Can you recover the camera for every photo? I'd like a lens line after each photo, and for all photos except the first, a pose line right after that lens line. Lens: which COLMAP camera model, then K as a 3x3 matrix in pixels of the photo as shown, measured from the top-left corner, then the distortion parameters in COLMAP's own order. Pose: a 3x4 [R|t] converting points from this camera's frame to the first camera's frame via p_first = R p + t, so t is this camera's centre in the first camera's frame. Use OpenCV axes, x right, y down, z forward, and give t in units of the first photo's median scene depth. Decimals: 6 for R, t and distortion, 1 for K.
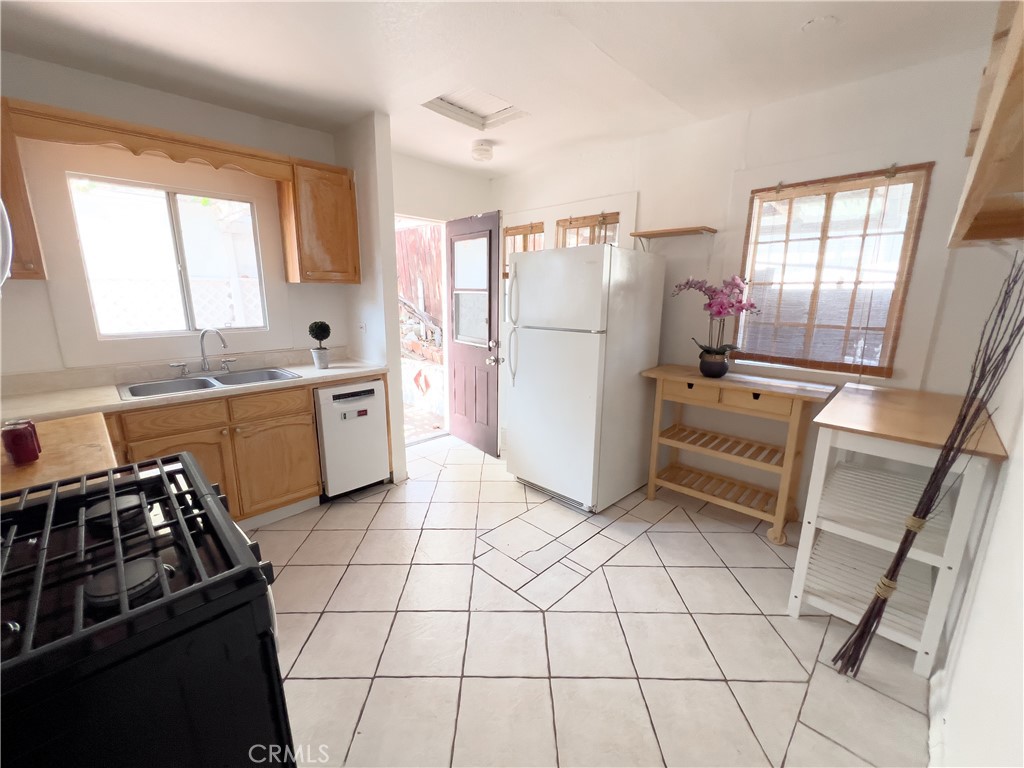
lens RADIAL K [[414.7, 0, 507.4], [0, 414.7, 383.6], [0, 0, 1]] dist [-0.002044, 0.001032]
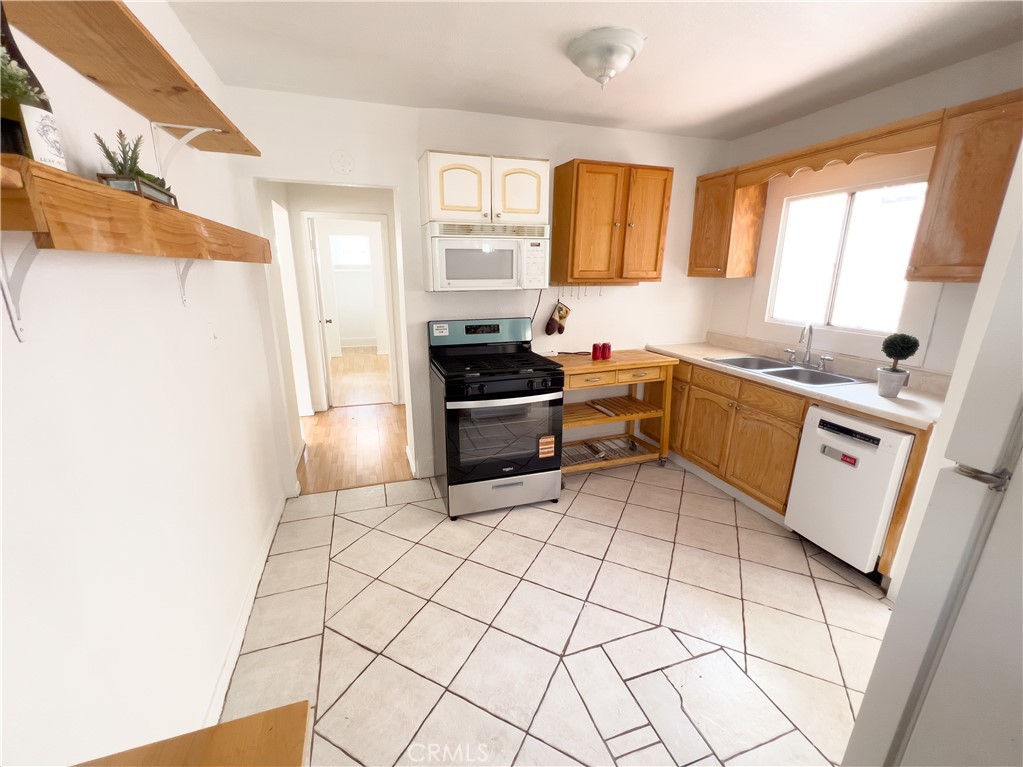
lens RADIAL K [[414.3, 0, 504.7], [0, 414.3, 382.4], [0, 0, 1]] dist [-0.002044, 0.001032]
pose [[-0.443315, 0.228316, -0.866801, 0.581455], [-0.202888, 0.916361, 0.345135, -0.204807], [0.873103, 0.328867, -0.359914, 0.760579]]
